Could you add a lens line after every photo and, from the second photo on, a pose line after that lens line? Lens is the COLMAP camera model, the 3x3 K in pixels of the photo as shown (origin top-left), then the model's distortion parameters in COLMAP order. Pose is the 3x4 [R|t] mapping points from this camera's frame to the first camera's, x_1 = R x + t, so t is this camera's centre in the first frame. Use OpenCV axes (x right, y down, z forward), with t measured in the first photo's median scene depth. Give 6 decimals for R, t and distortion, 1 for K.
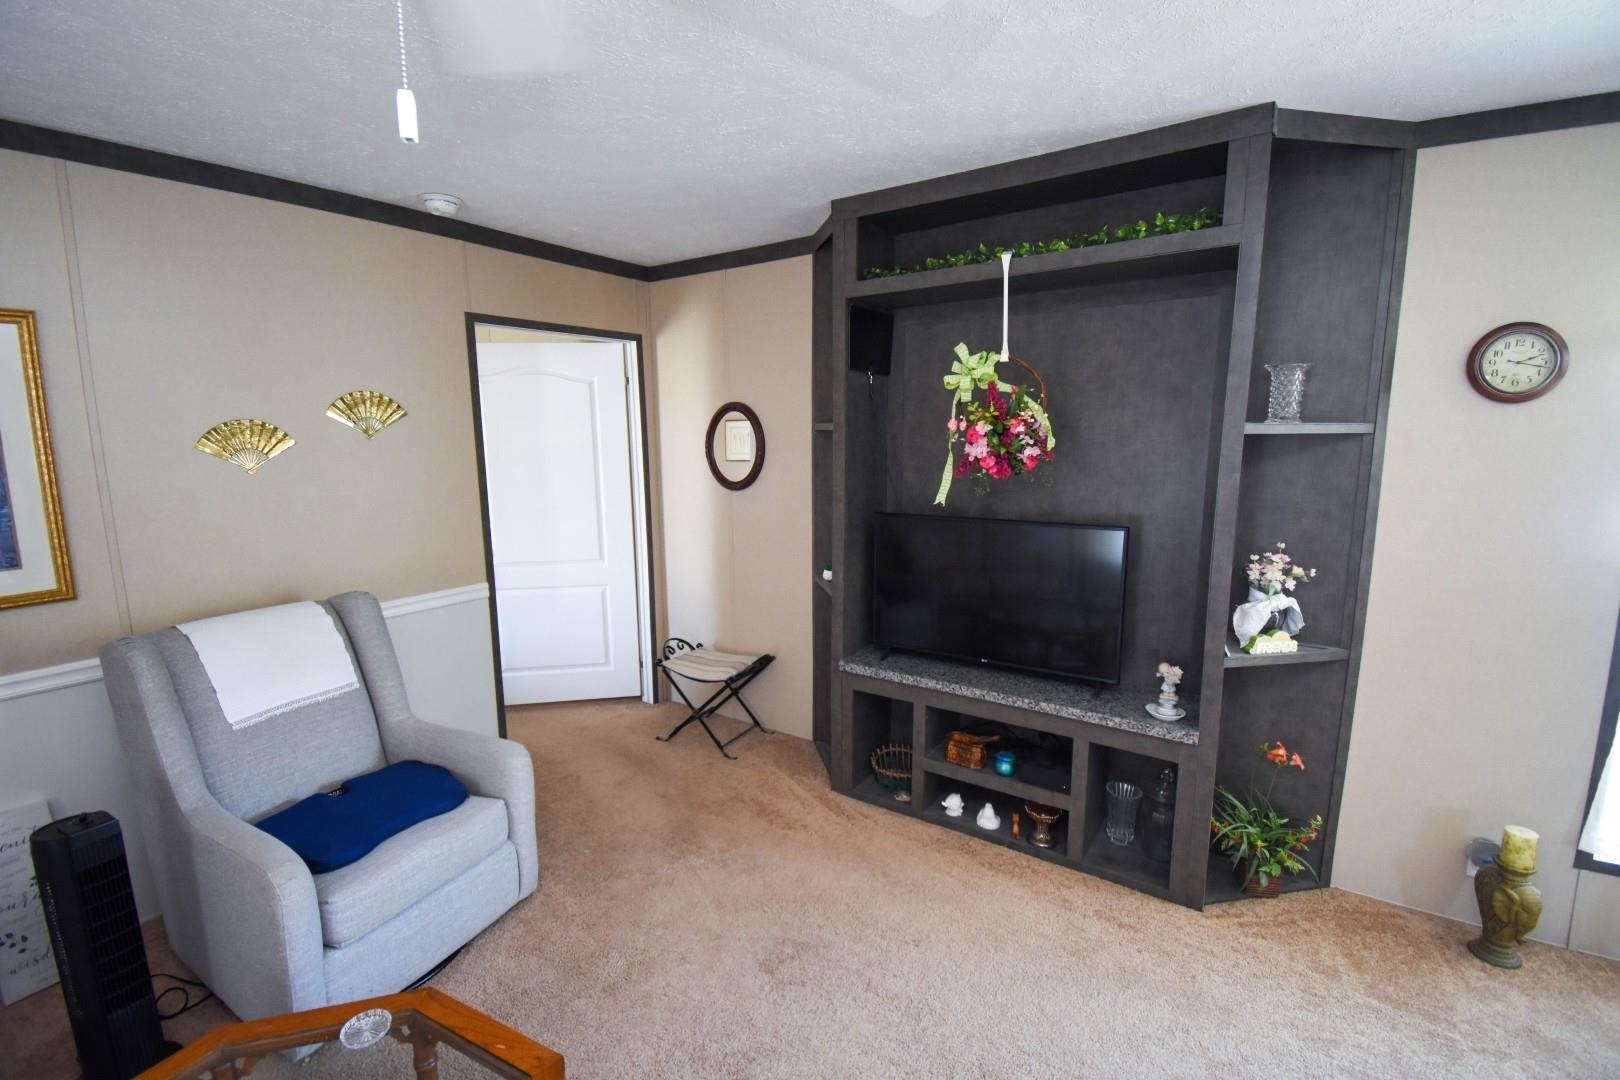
lens RADIAL K [[714.5, 0, 803.2], [0, 714.5, 533.6], [0, 0, 1]] dist [0.009460, -0.018503]
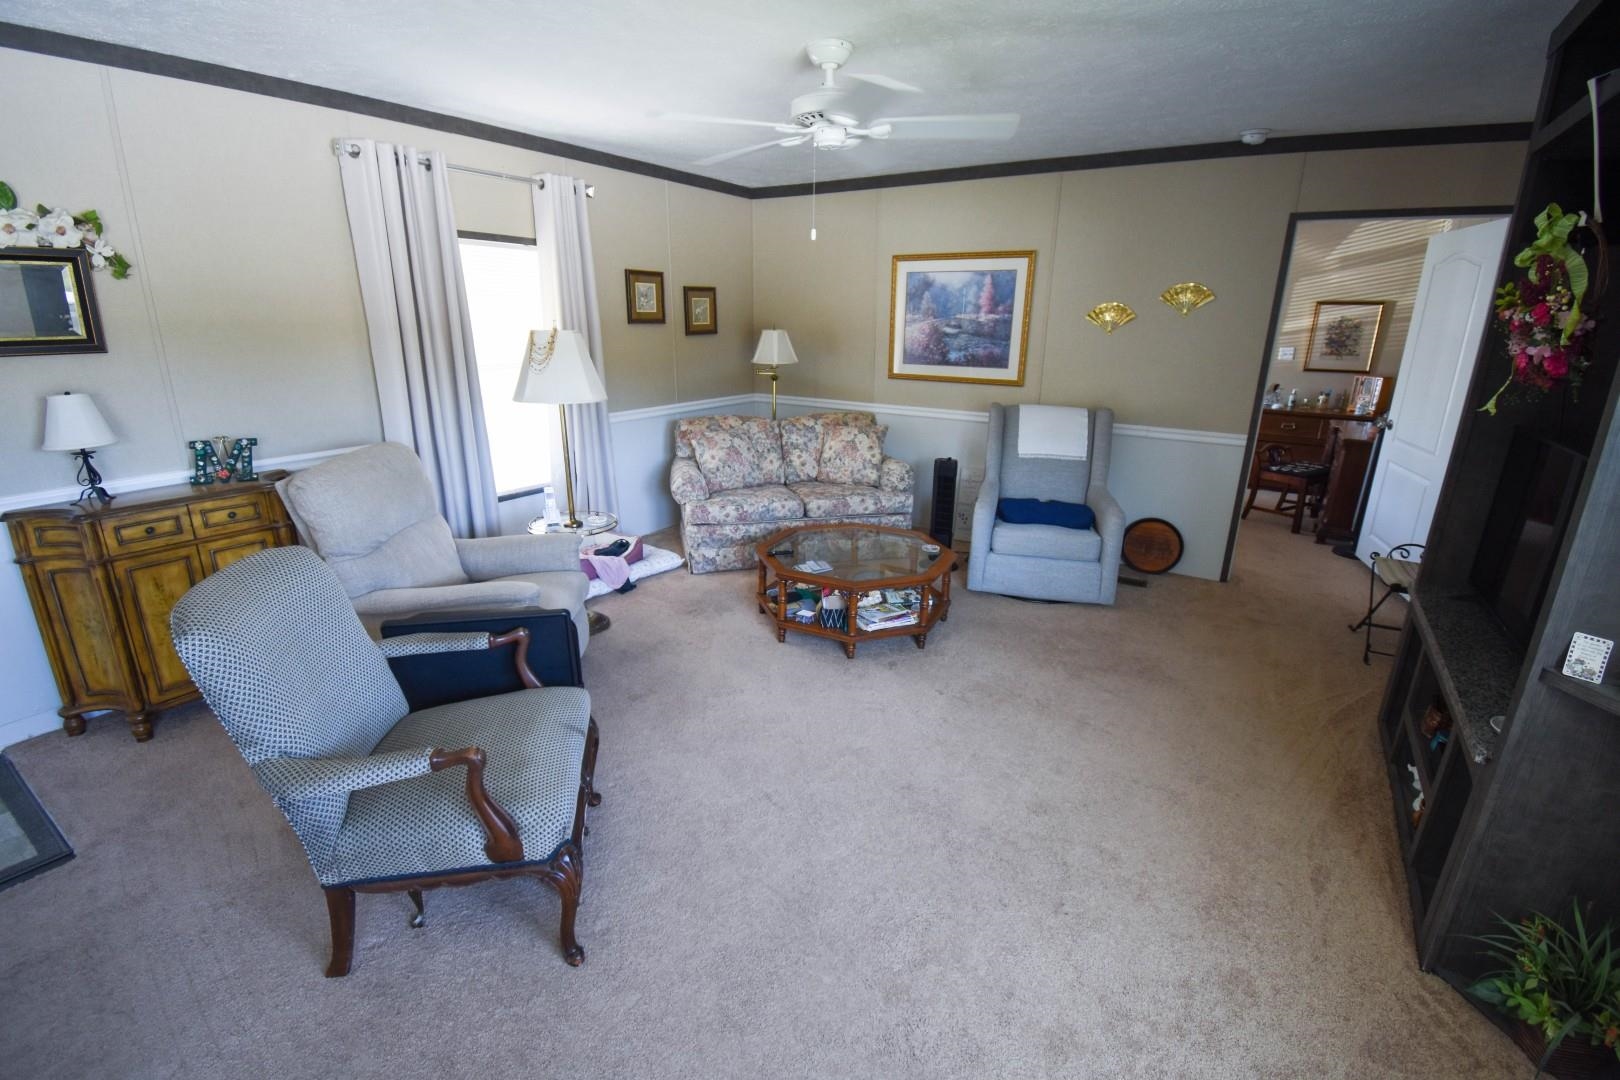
lens RADIAL K [[714.5, 0, 806.8], [0, 714.5, 532.8], [0, 0, 1]] dist [0.009460, -0.018503]
pose [[0.013859, 0.304119, -0.952533, 1.043463], [-0.156962, 0.941476, 0.298305, -0.032189], [0.987507, 0.145377, 0.060783, 0.221018]]
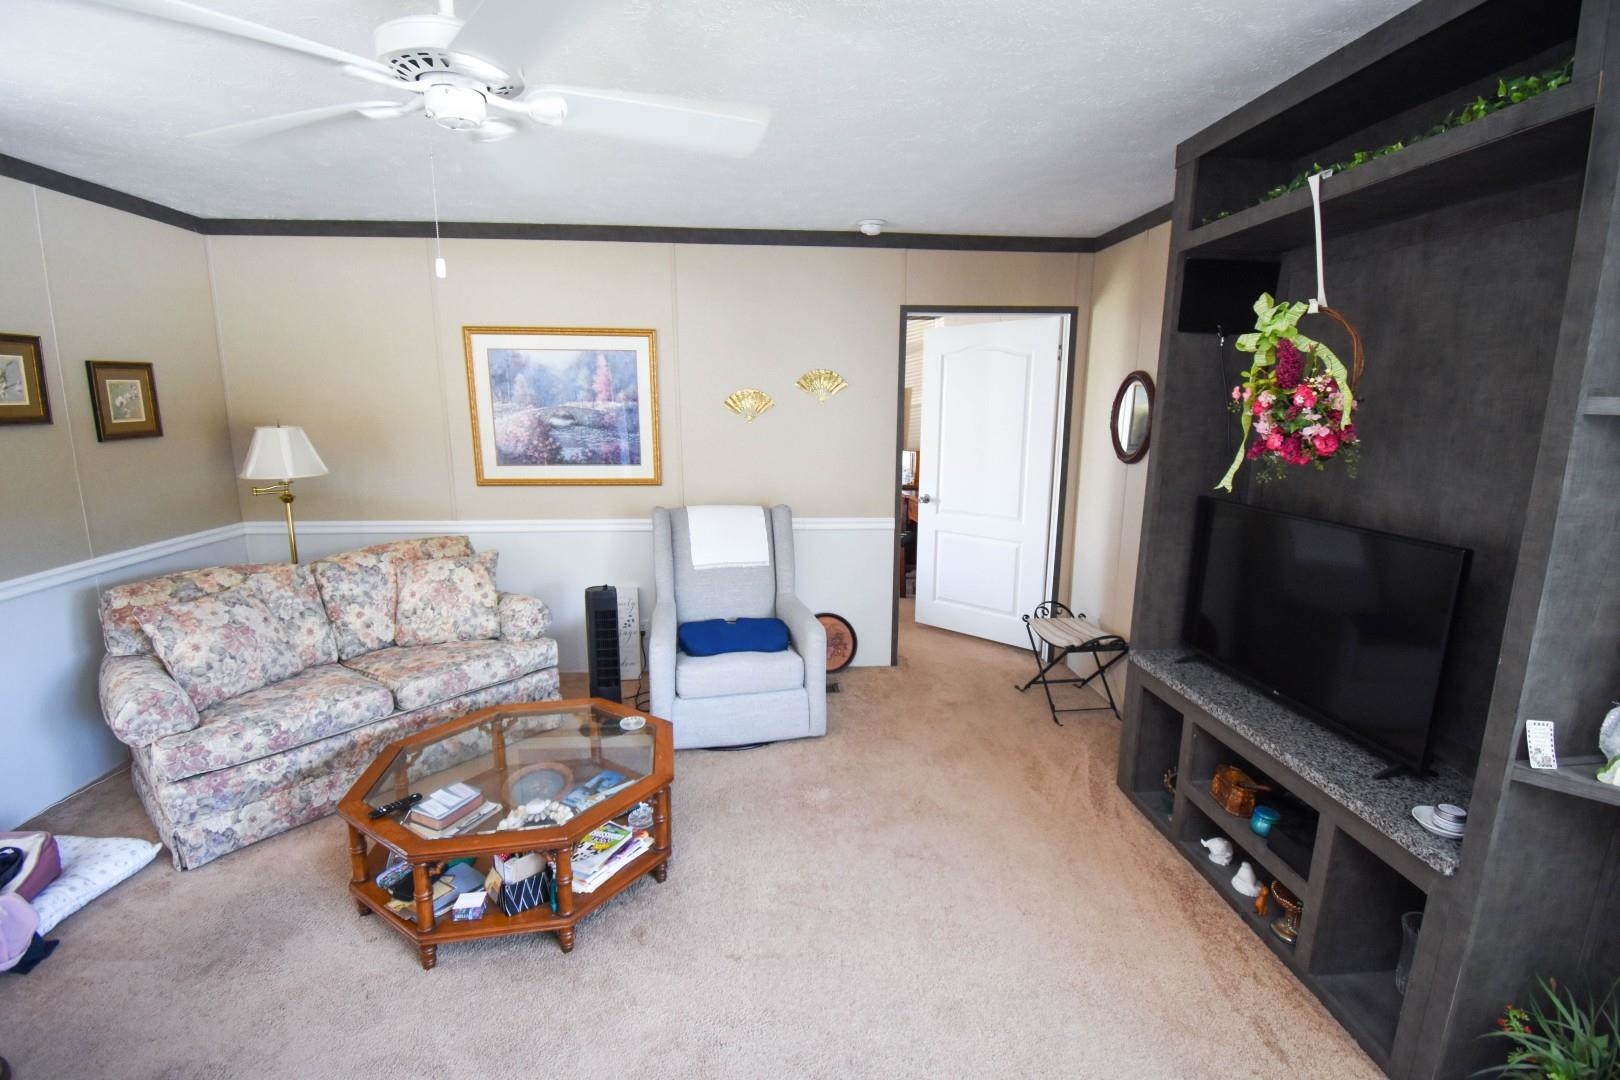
lens RADIAL K [[714.5, 0, 805.4], [0, 714.5, 528.1], [0, 0, 1]] dist [0.009460, -0.018503]
pose [[0.619443, 0.148815, -0.770808, 0.571121], [-0.125107, 0.988033, 0.090214, -0.010714], [0.775009, 0.040552, 0.630648, 0.092188]]
